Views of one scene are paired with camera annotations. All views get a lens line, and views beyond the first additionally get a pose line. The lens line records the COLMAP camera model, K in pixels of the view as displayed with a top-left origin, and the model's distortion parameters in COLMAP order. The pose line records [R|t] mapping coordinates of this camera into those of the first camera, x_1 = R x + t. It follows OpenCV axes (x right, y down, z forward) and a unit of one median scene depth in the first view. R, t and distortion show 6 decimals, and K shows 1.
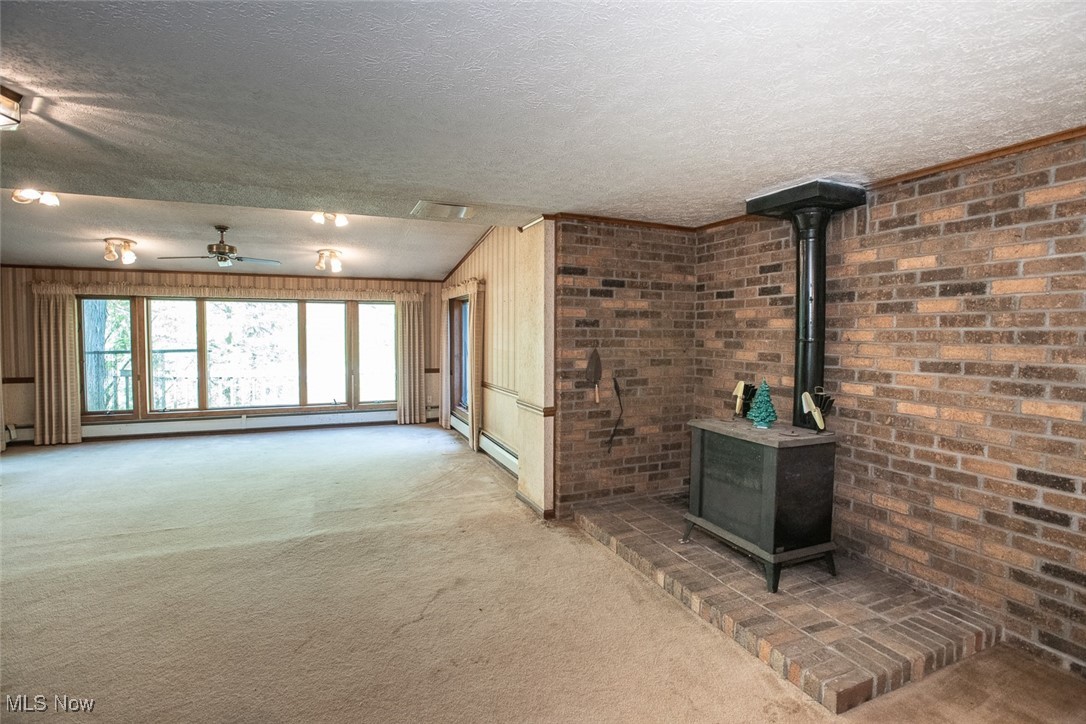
lens RADIAL K [[526.0, 0, 546.1], [0, 526.0, 359.0], [0, 0, 1]] dist [-0.043945, 0.001000]
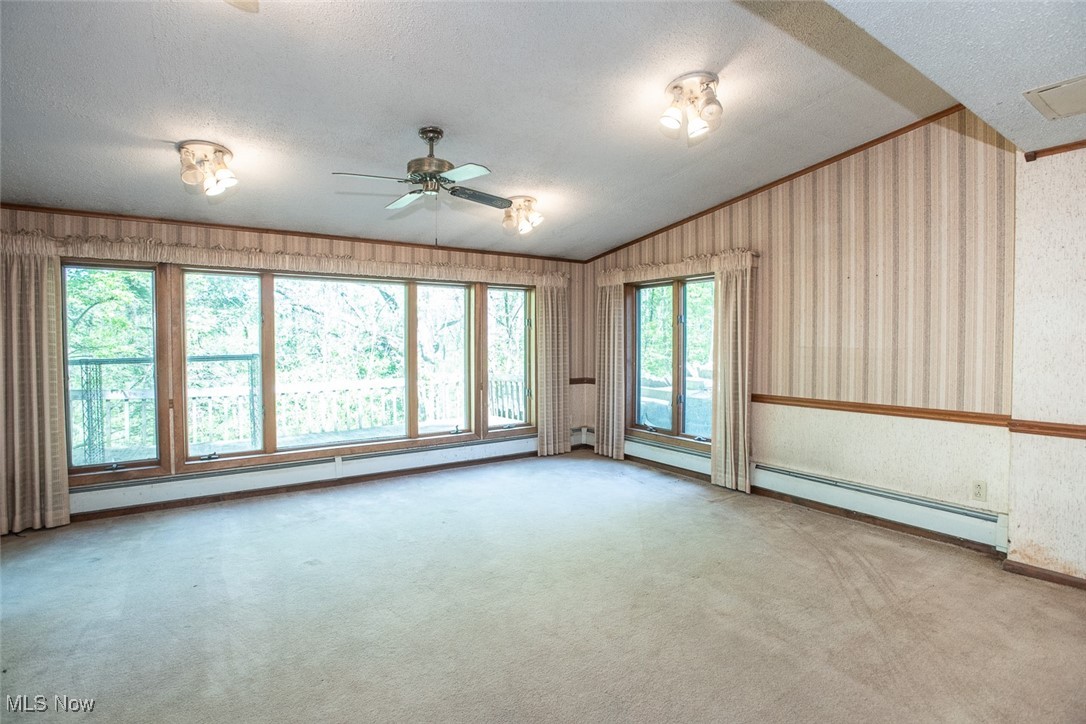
lens RADIAL K [[526.0, 0, 541.7], [0, 526.0, 357.5], [0, 0, 1]] dist [-0.043945, 0.001000]
pose [[0.979767, -0.012951, 0.199721, -0.479427], [0.016519, 0.999732, -0.016207, -0.000102], [-0.199458, 0.019179, 0.979719, 0.325504]]
